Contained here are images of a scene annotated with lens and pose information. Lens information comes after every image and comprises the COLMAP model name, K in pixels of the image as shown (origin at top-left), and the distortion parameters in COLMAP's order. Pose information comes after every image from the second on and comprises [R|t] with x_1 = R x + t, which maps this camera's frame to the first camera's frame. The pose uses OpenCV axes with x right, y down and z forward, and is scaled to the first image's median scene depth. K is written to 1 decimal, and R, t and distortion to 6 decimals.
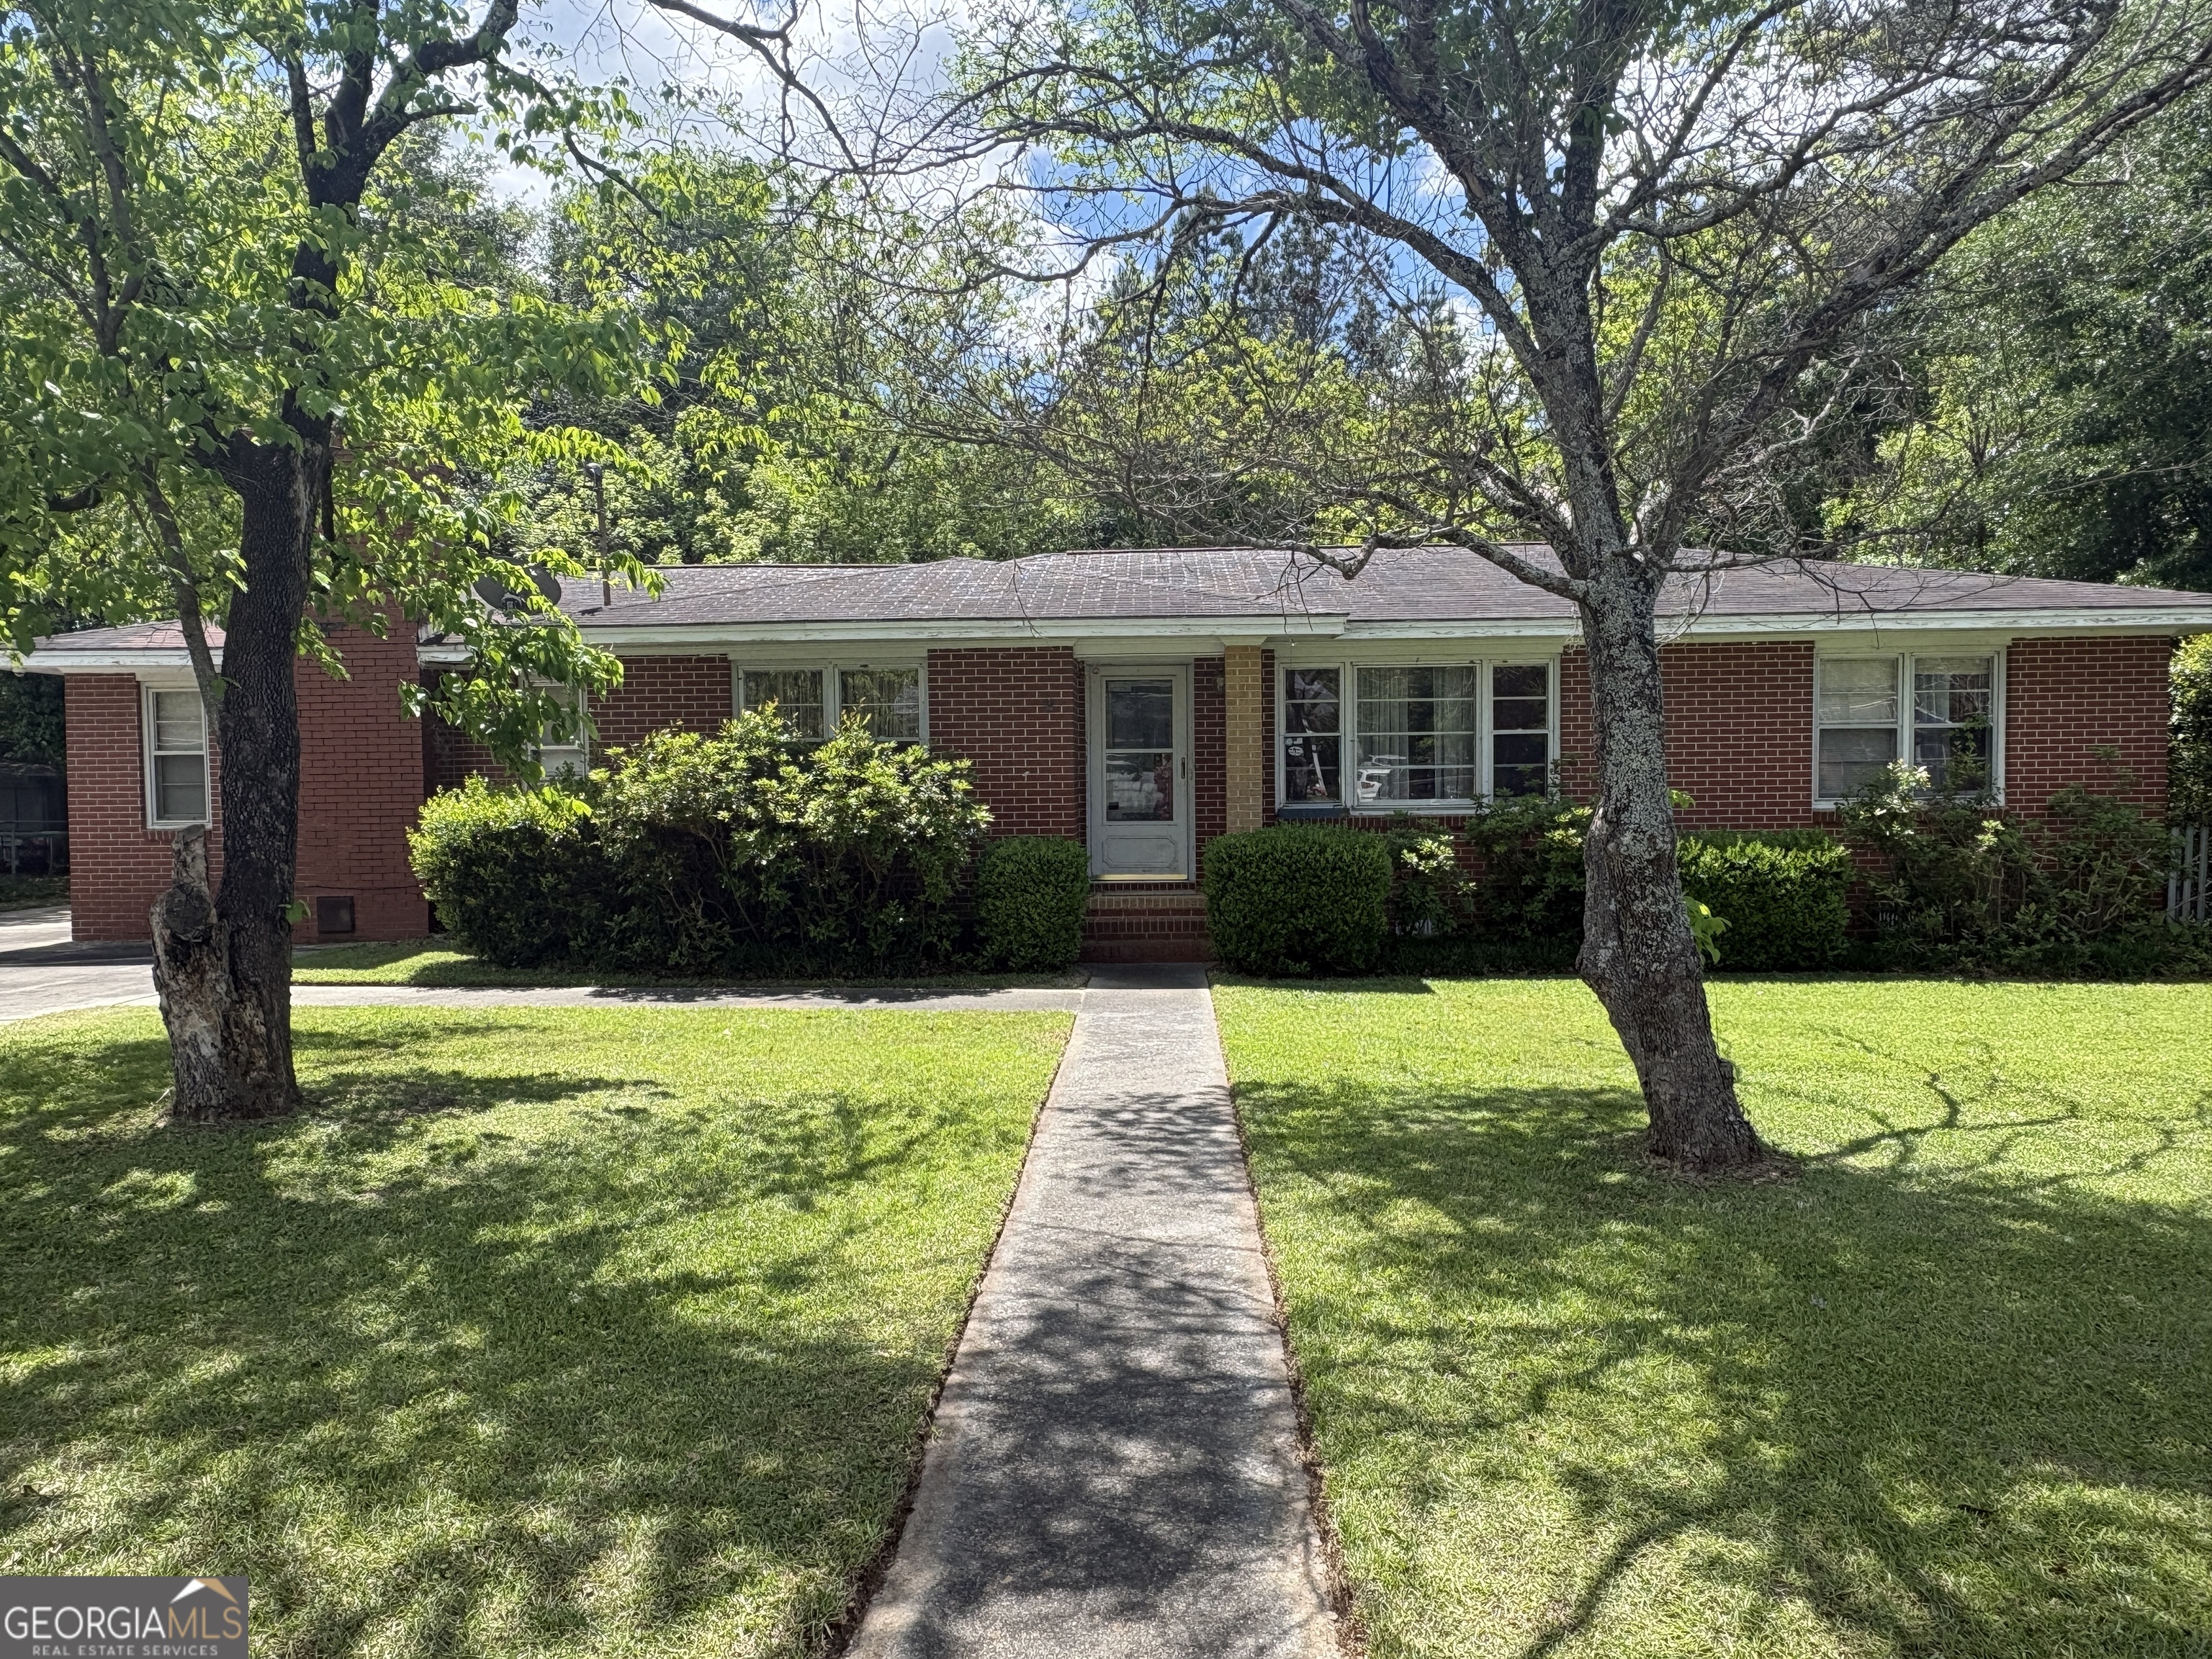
lens RADIAL K [[1529.8, 0, 1106.0], [0, 1529.8, 829.5], [0, 0, 1]] dist [0.006576, -0.000837]
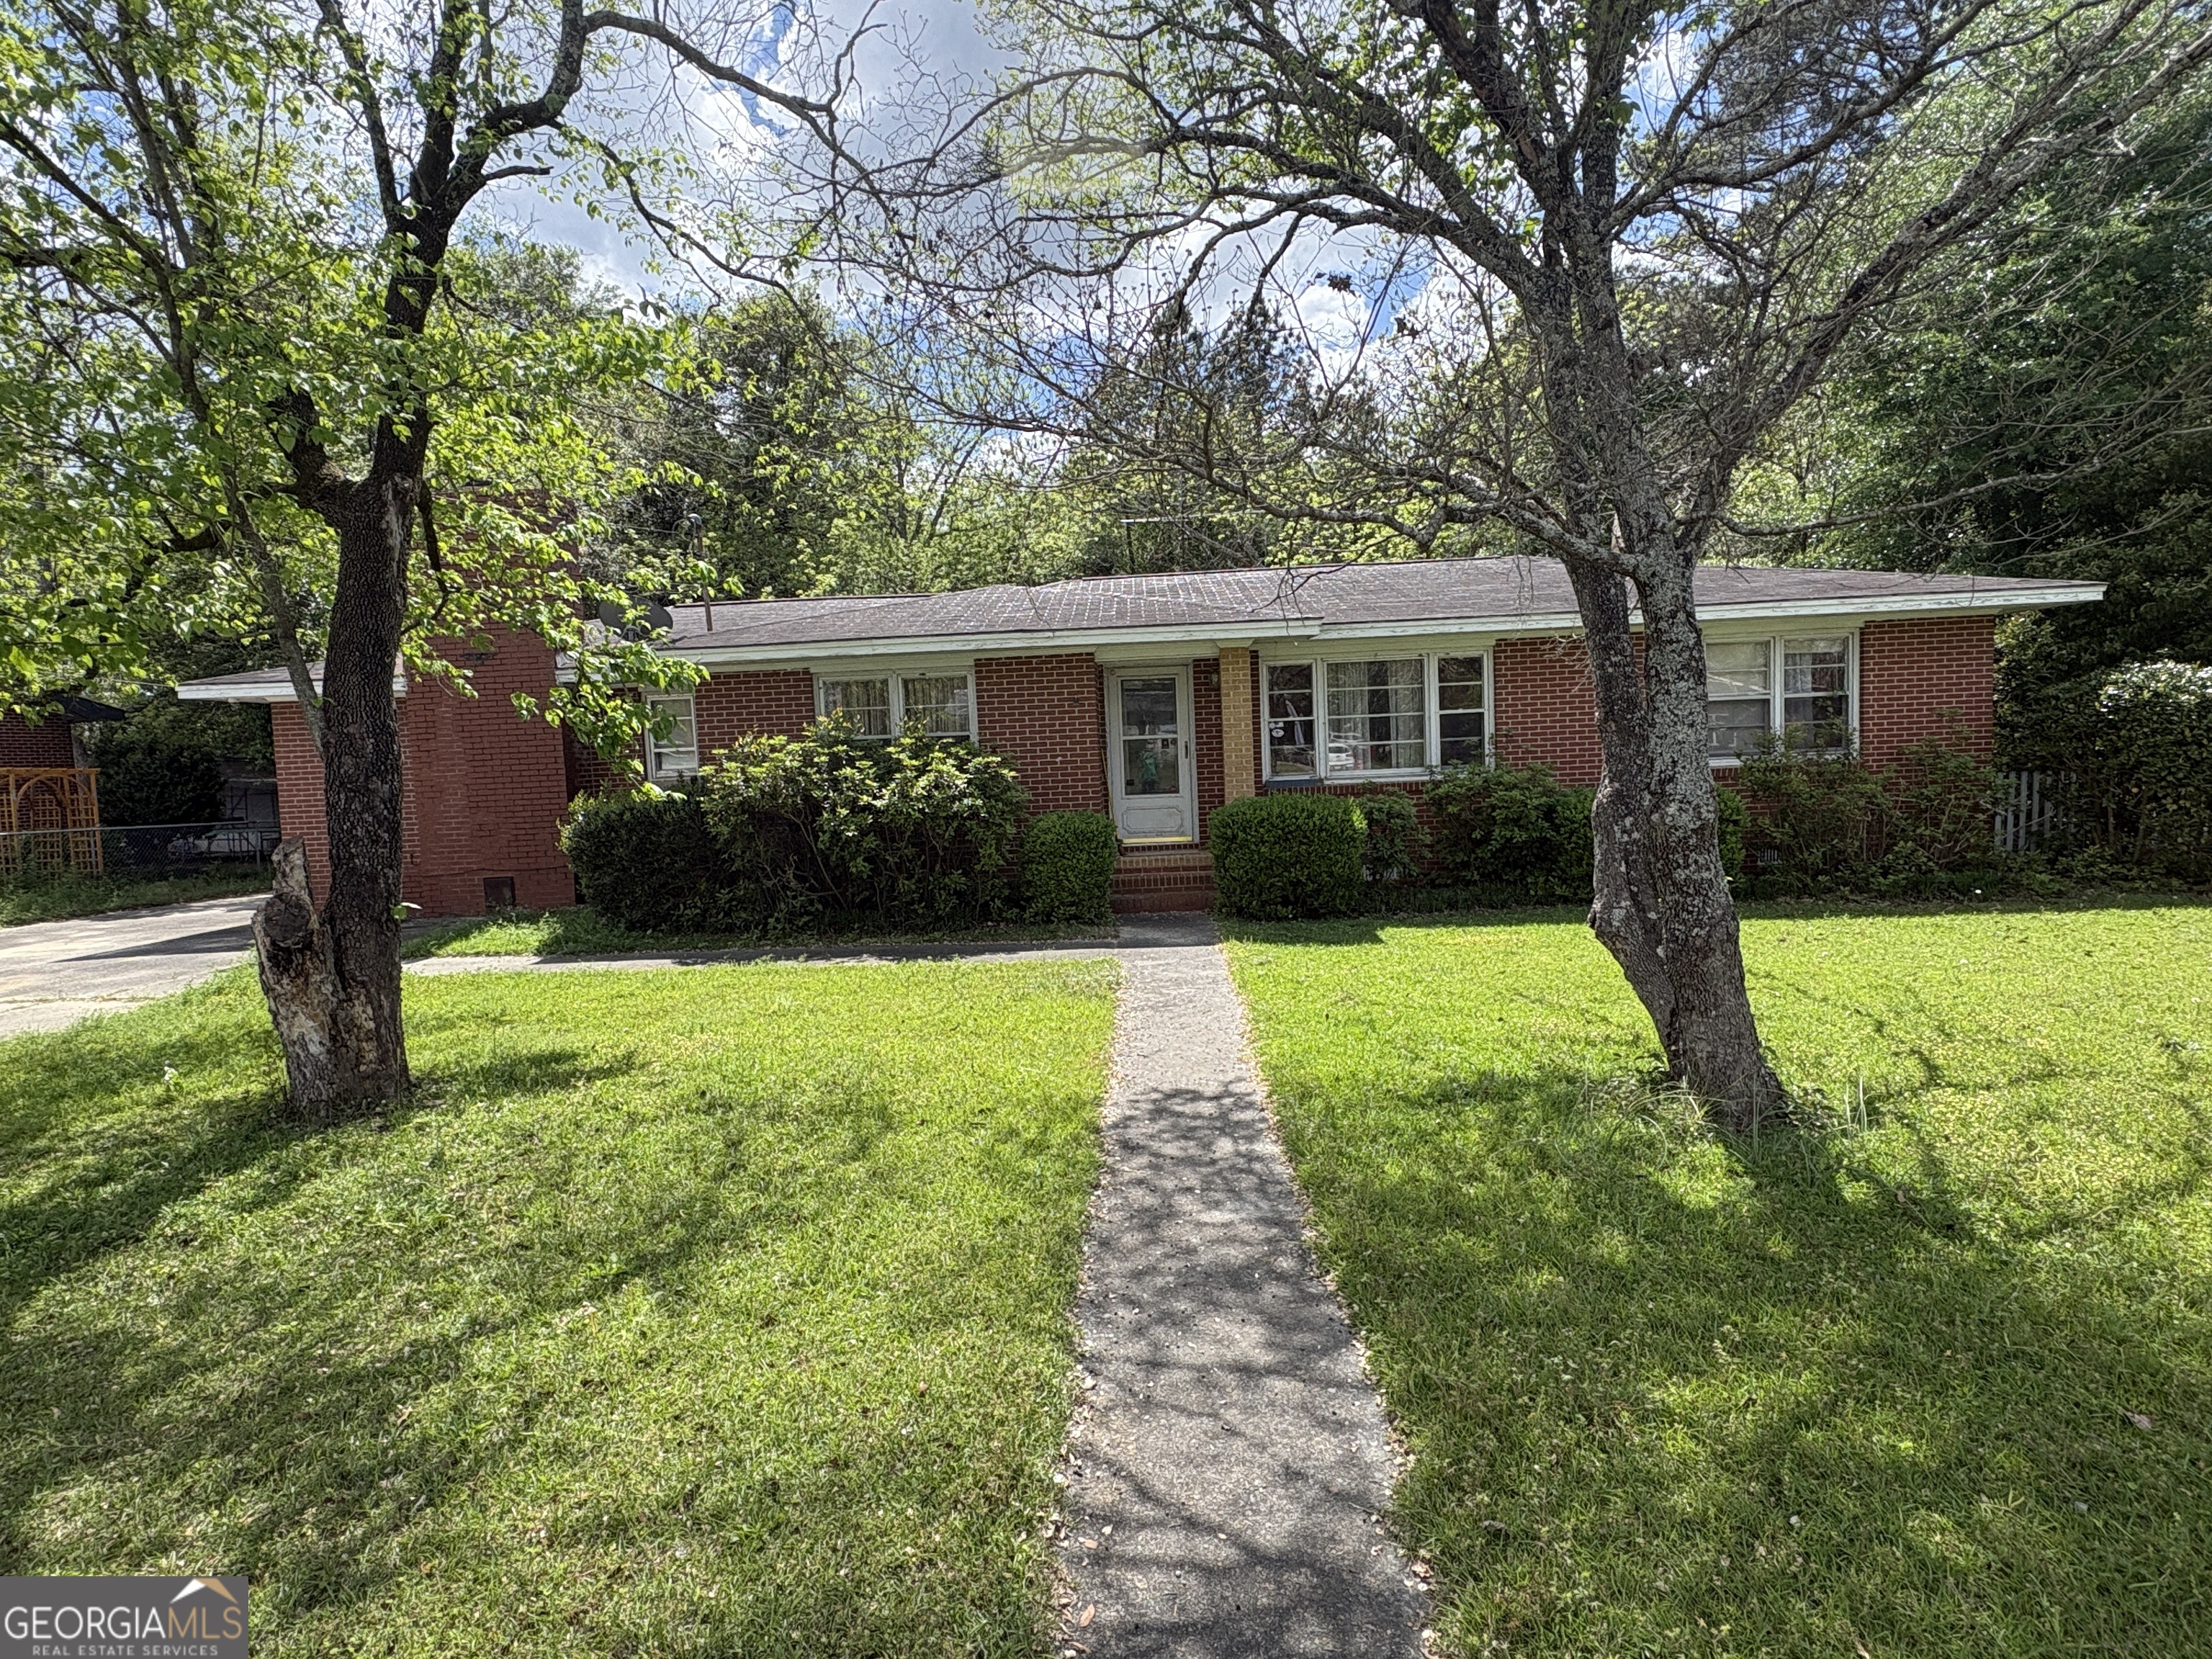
lens RADIAL K [[1121.8, 0, 1106.0], [0, 1121.8, 829.5], [0, 0, 1]] dist [0.003300, 0.000748]
pose [[0.999494, -0.031803, -0.000526, -0.016080], [0.031804, 0.999014, 0.030967, -0.006801], [-0.000459, -0.030968, 0.999520, 0.108427]]
